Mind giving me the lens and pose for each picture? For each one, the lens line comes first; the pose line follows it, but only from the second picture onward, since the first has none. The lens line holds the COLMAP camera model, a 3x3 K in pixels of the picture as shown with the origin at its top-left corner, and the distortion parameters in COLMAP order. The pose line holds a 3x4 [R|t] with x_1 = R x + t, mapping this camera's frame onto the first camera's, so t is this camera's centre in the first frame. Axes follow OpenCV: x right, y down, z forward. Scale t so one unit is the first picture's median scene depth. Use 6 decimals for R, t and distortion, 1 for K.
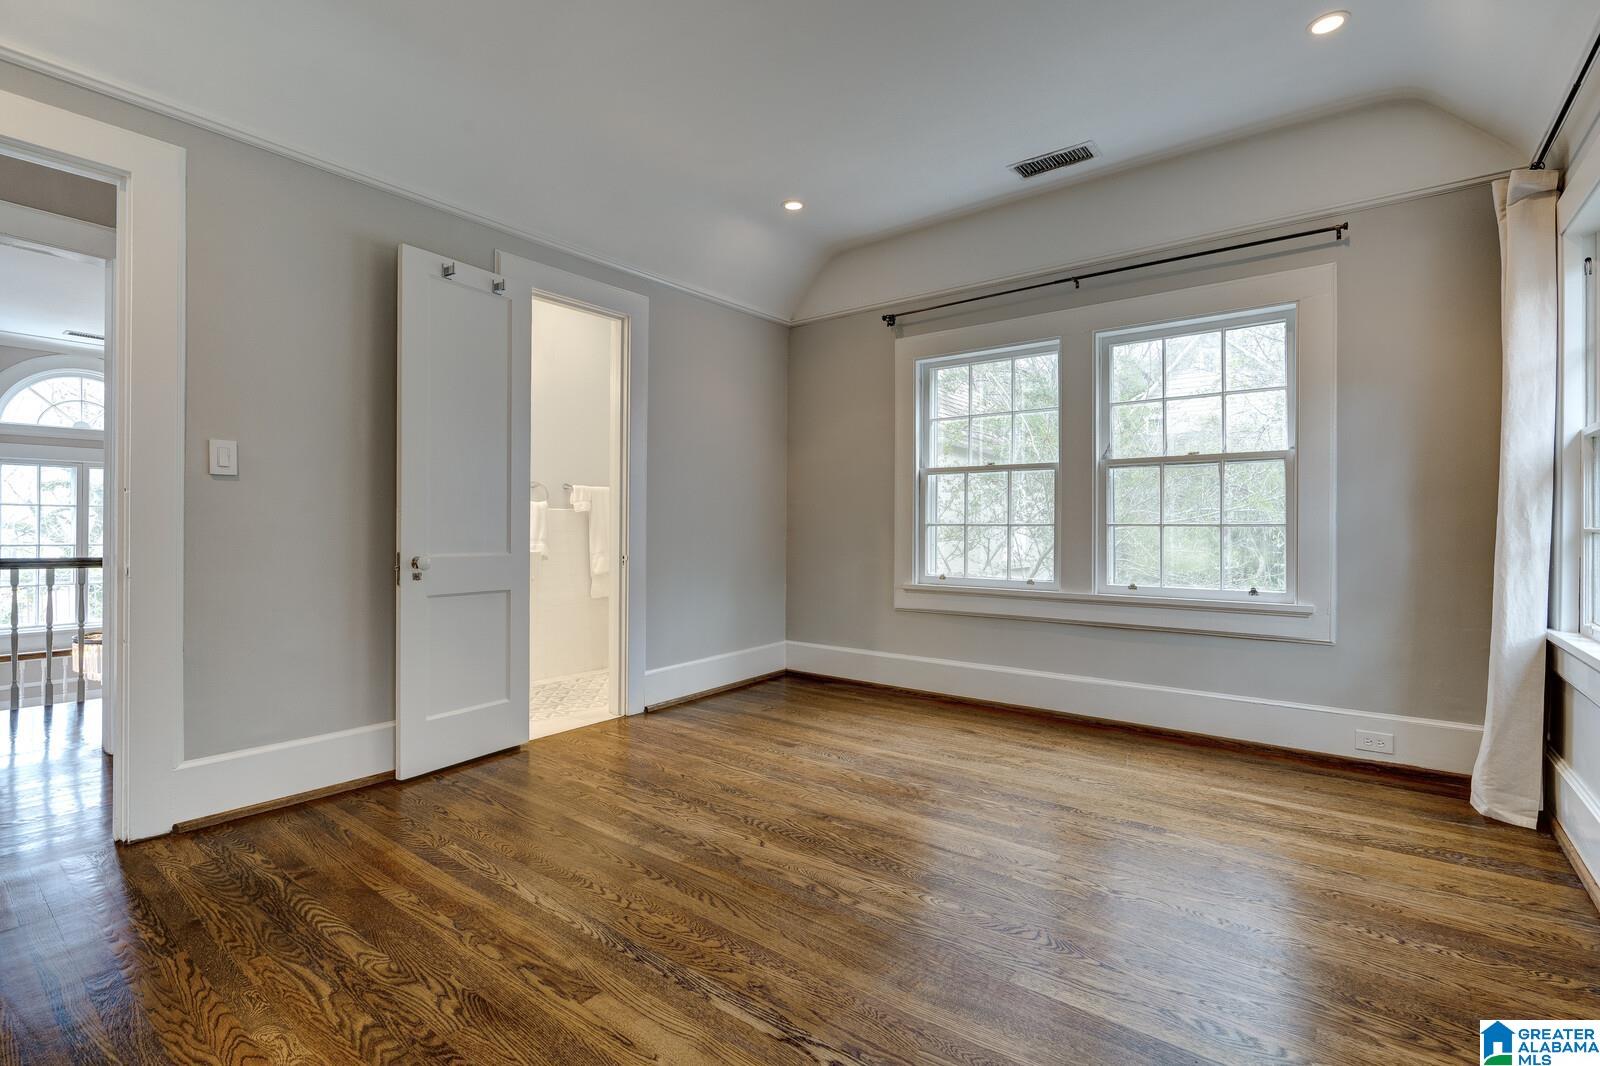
lens RADIAL K [[731.0, 0, 805.9], [0, 731.0, 523.4], [0, 0, 1]] dist [-0.008571, 0.000824]
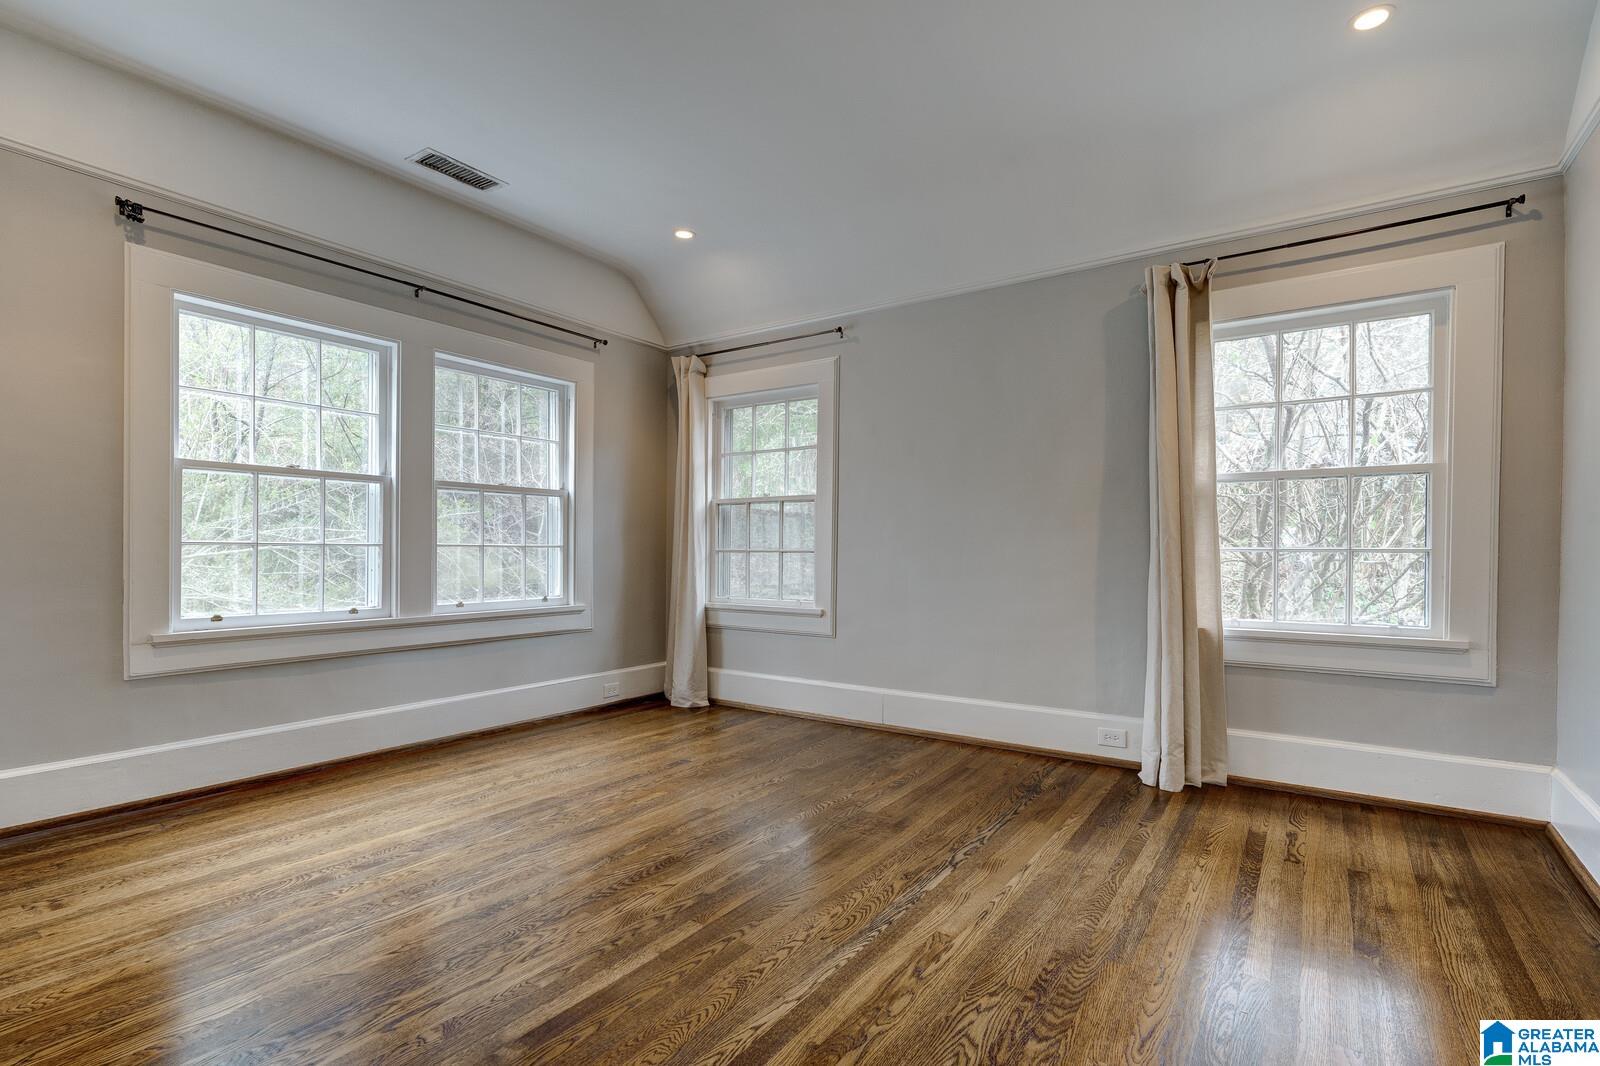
lens RADIAL K [[755.2, 0, 799.8], [0, 755.2, 557.6], [0, 0, 1]] dist [-0.005958, -0.000179]
pose [[-0.048015, -0.012839, 0.998764, -0.705206], [-0.009648, 0.999877, 0.012389, 0.001069], [-0.998800, -0.009042, -0.048133, 0.599595]]
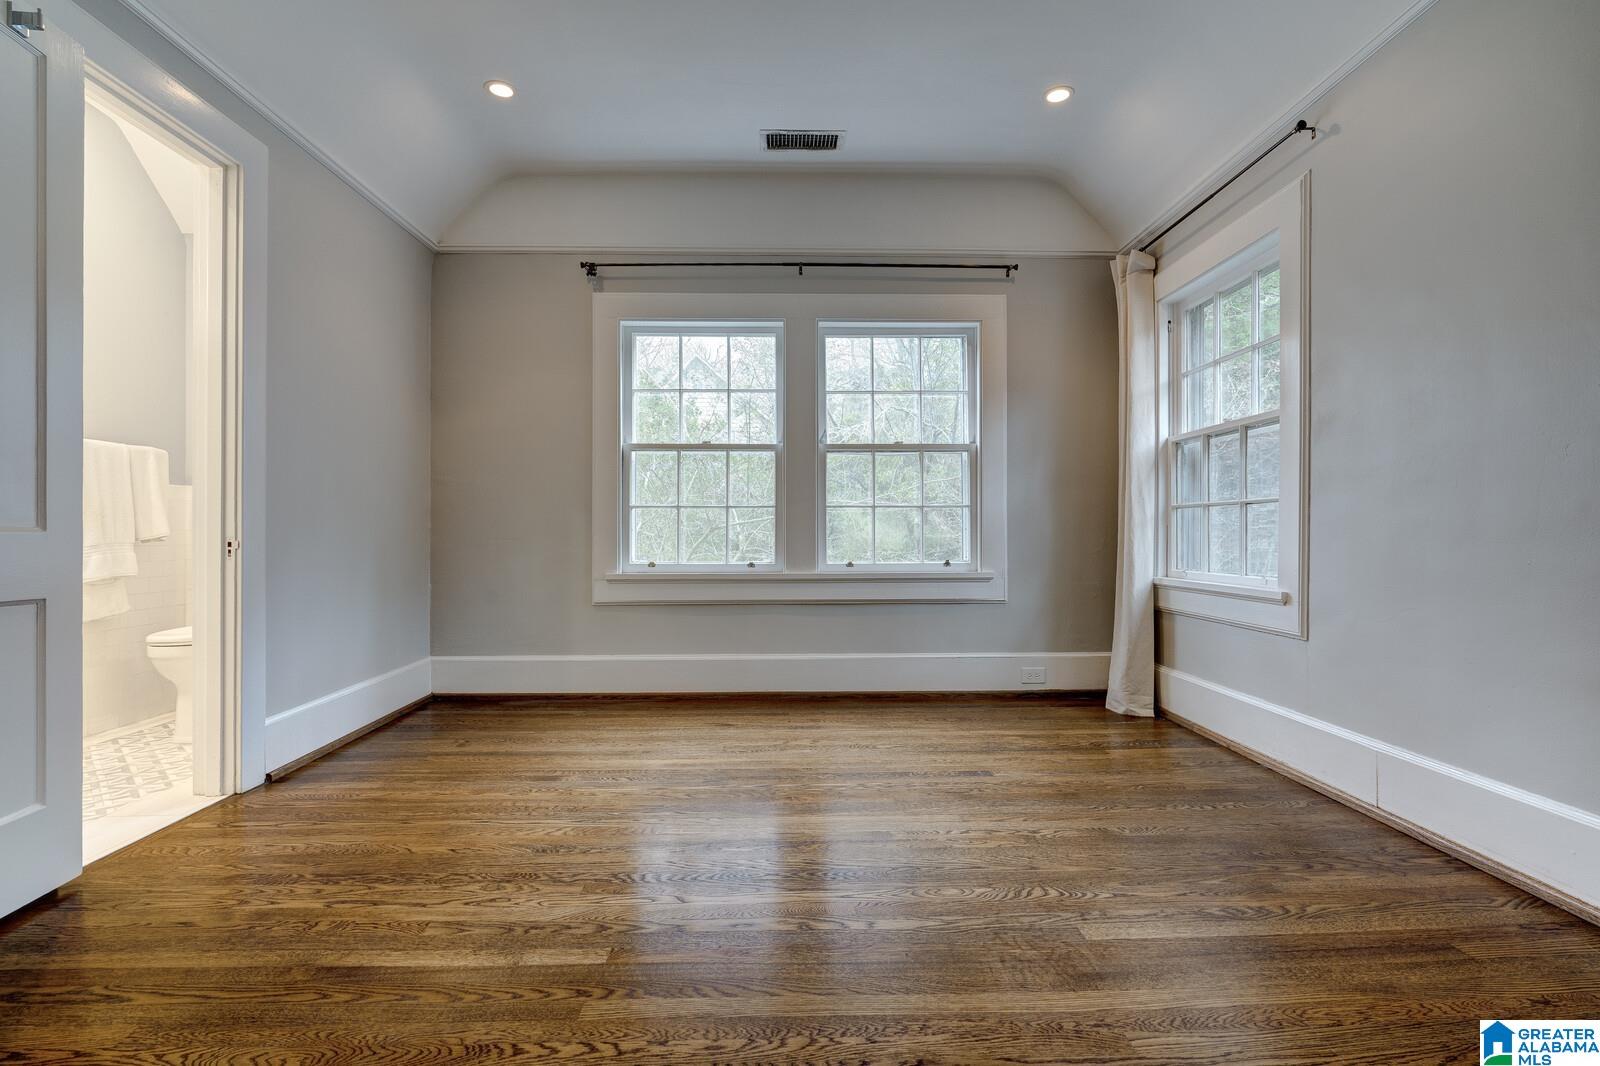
lens RADIAL K [[723.8, 0, 800.0], [0, 723.8, 533.0], [0, 0, 1]] dist [-0.007365, 0.000395]
pose [[0.778958, -0.003193, 0.627068, -0.292789], [0.001081, 0.999992, 0.003749, 0.039266], [-0.627076, -0.002242, 0.778955, 0.232722]]
